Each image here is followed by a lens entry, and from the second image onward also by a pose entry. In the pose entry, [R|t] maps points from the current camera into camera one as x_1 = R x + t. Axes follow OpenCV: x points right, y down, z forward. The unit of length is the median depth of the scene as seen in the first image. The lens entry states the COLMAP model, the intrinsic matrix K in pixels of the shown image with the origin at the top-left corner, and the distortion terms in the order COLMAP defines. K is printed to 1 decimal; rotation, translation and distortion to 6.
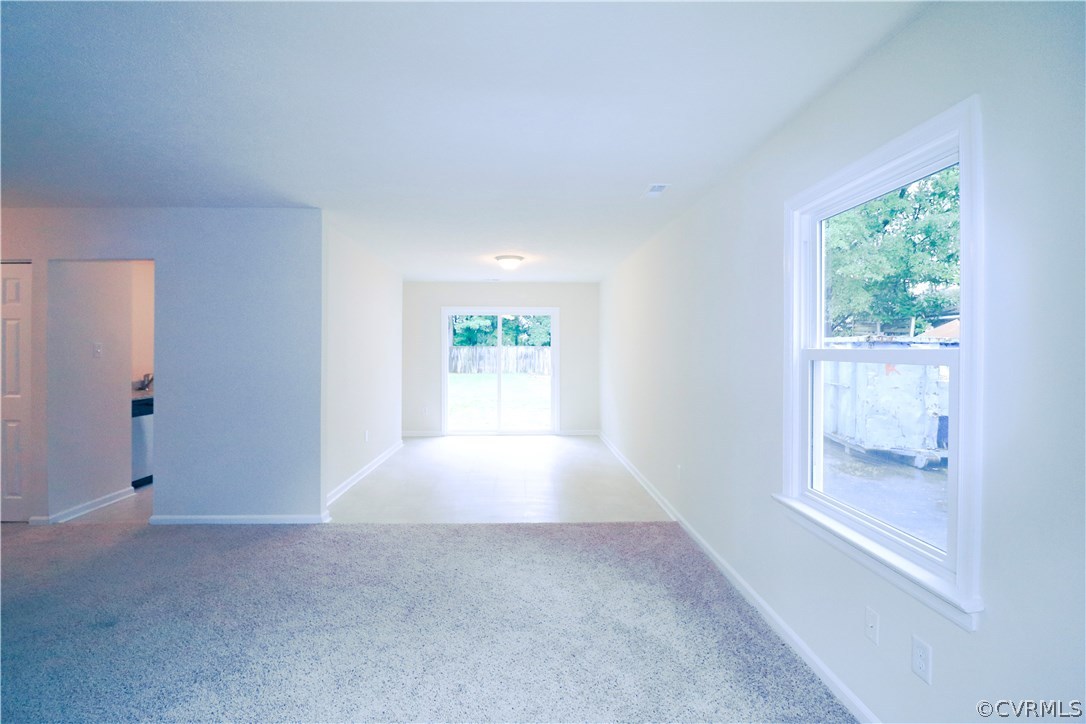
lens RADIAL K [[502.2, 0, 542.6], [0, 502.2, 355.5], [0, 0, 1]] dist [-0.018523, -0.000916]
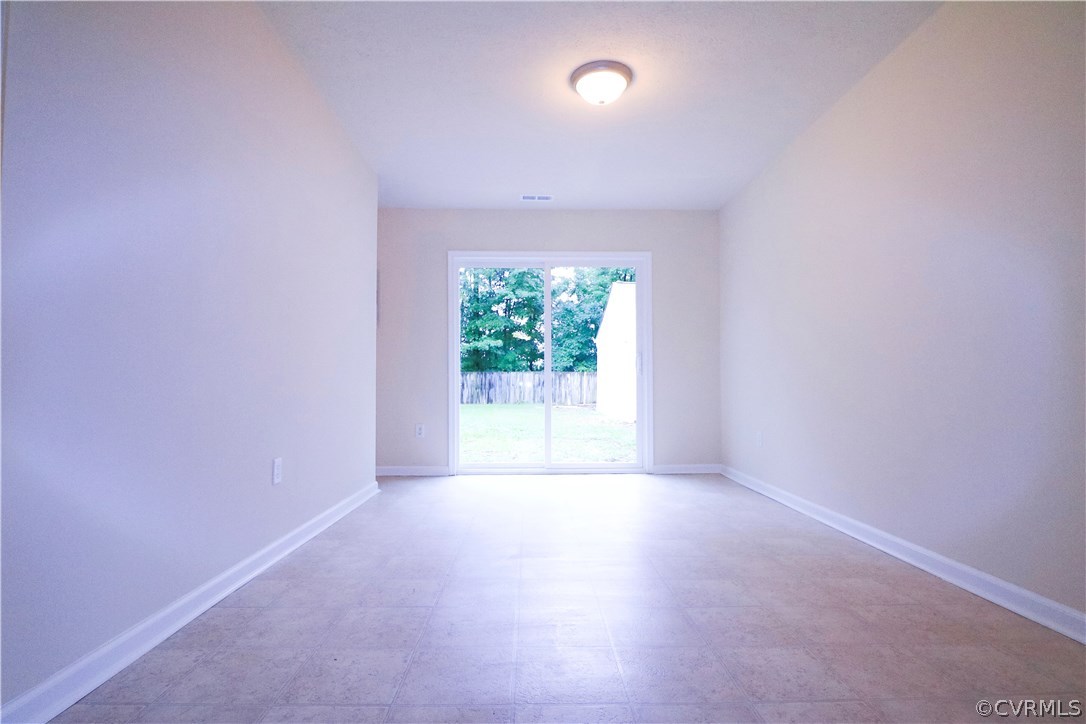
lens RADIAL K [[386.7, 0, 508.9], [0, 386.7, 412.6], [0, 0, 1]] dist [-0.000360, -0.000067]
pose [[0.999629, -0.004100, -0.026943, -0.076527], [0.003601, 0.999822, -0.018518, 0.062584], [0.027014, 0.018414, 0.999465, 0.358912]]
